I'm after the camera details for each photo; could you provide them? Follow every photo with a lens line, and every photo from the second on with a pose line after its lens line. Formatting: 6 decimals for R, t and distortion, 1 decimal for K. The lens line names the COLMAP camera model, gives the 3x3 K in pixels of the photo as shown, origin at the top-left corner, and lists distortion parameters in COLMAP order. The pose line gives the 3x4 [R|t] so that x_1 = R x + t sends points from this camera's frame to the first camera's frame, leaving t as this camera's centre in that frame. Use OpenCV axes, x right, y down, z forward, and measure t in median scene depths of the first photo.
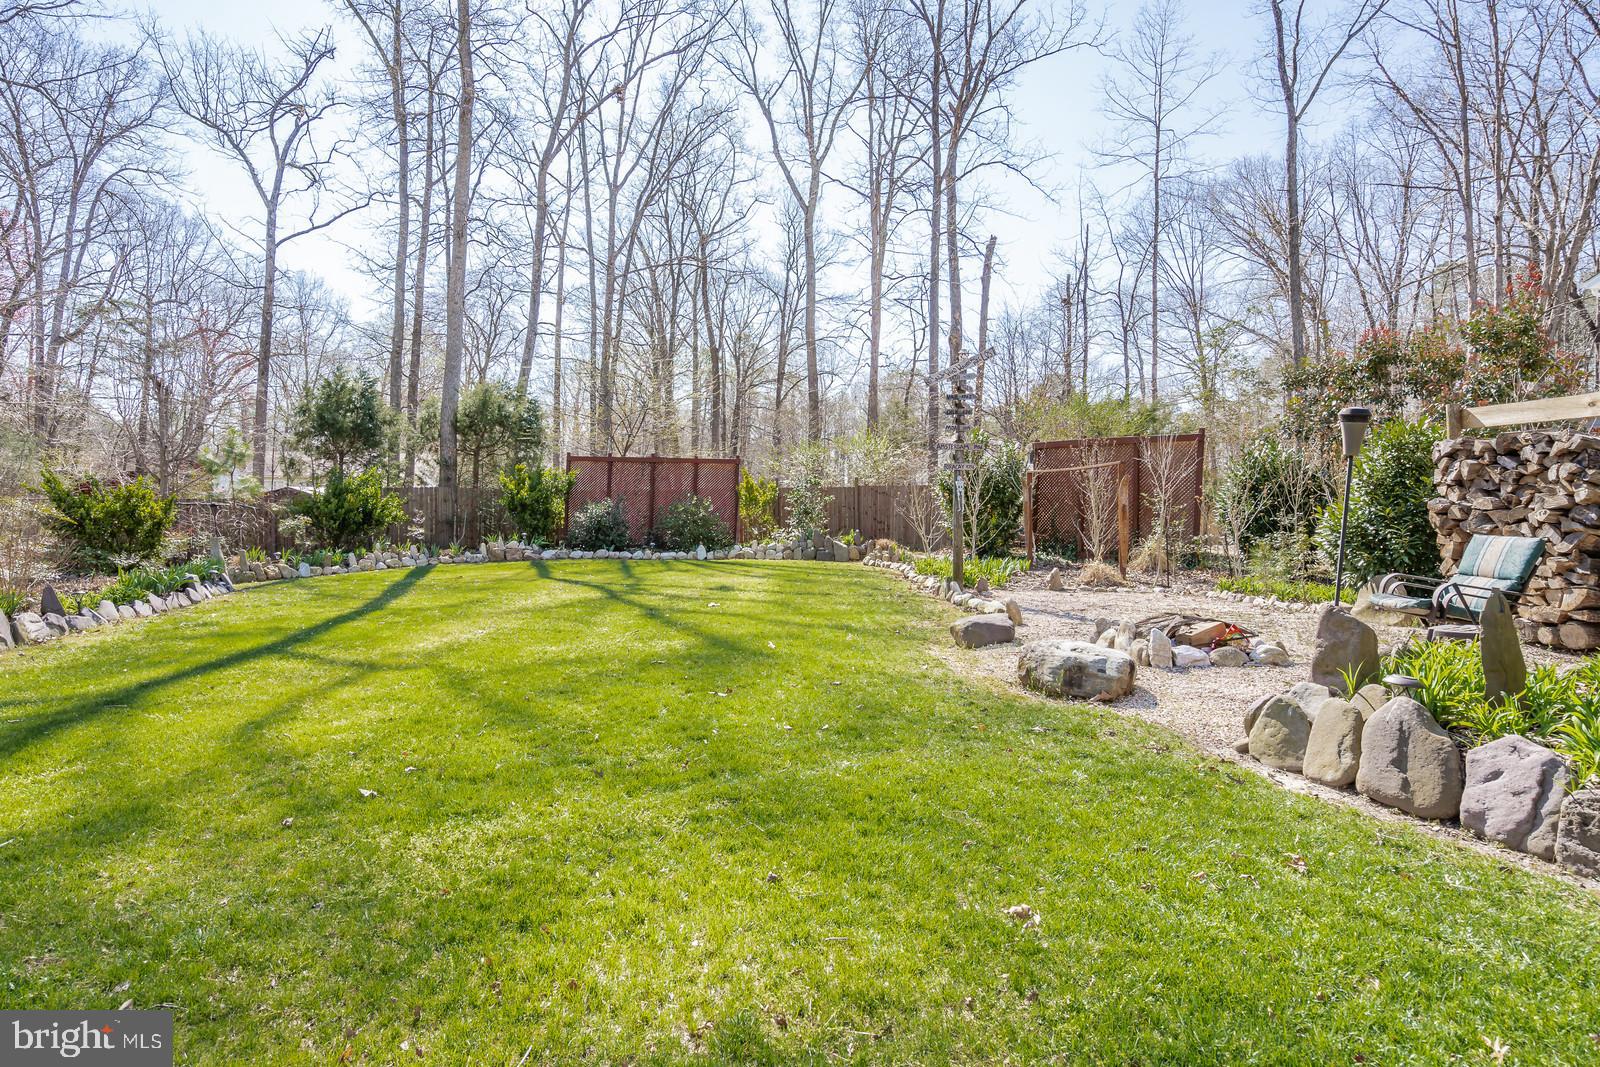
lens RADIAL K [[798.4, 0, 806.0], [0, 798.4, 537.6], [0, 0, 1]] dist [-0.045386, 0.023038]
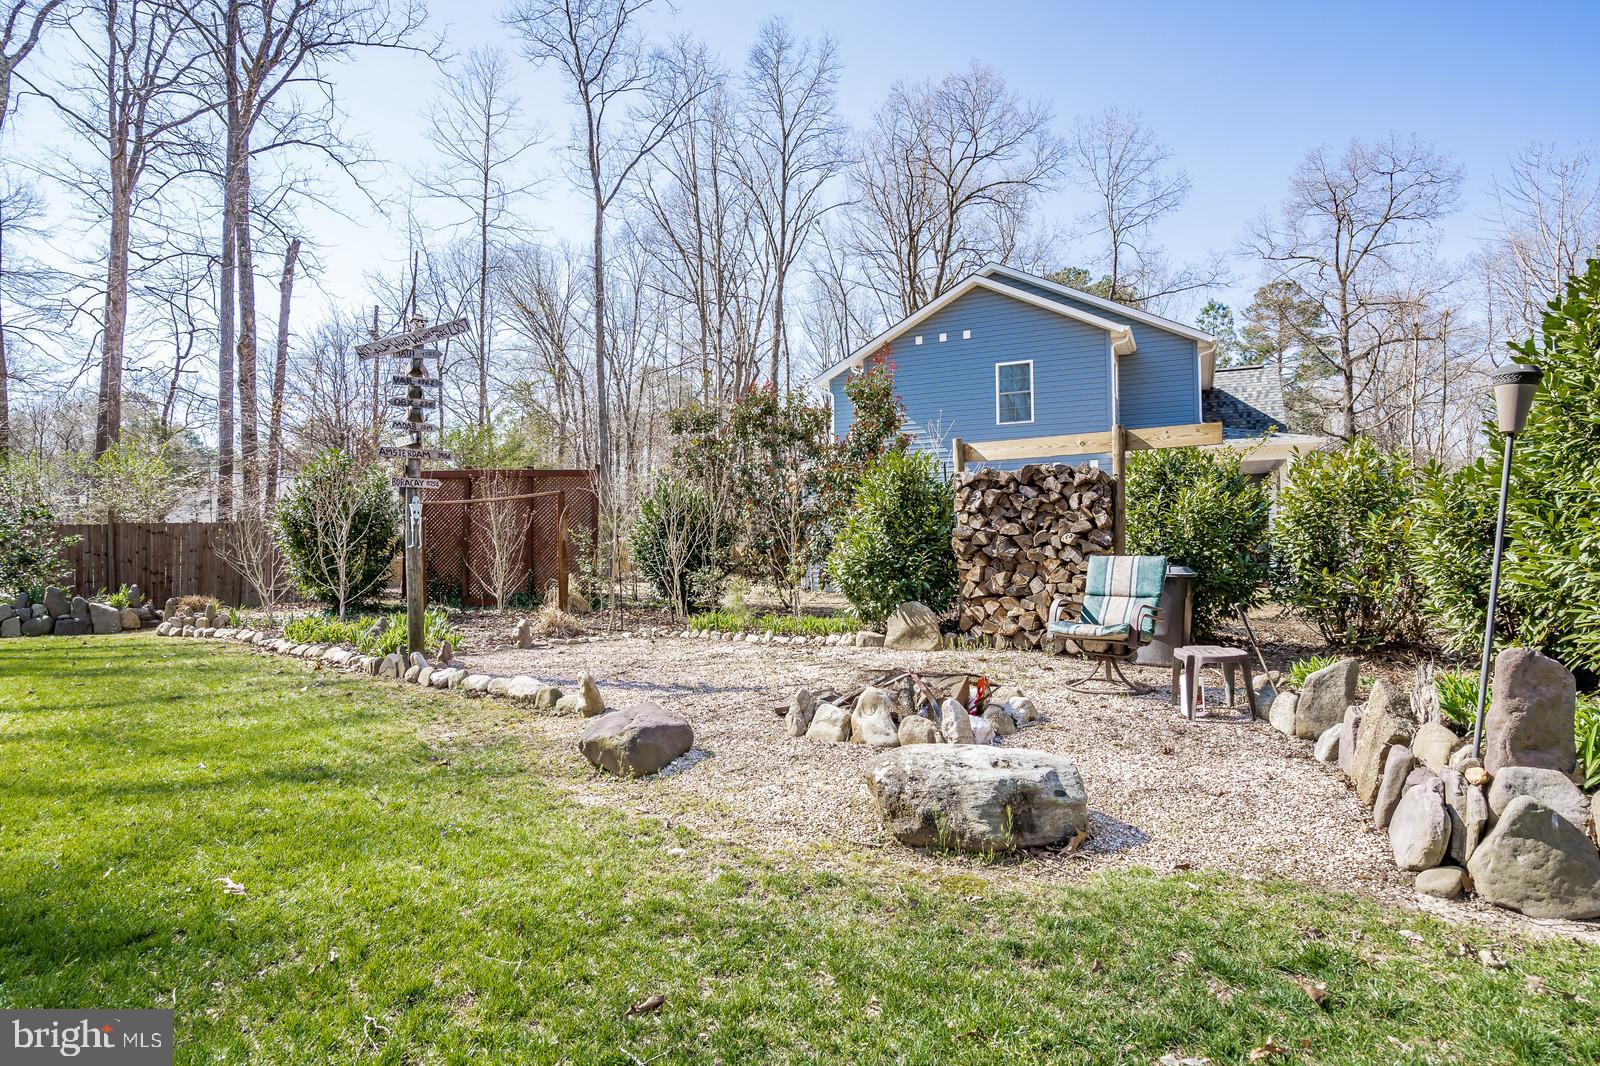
lens RADIAL K [[768.7, 0, 800.5], [0, 768.7, 547.4], [0, 0, 1]] dist [-0.042903, 0.015840]
pose [[0.666489, -0.011616, 0.745425, -0.075029], [0.043313, 0.998793, -0.023162, -0.004151], [-0.744256, 0.047724, 0.666187, 0.323509]]
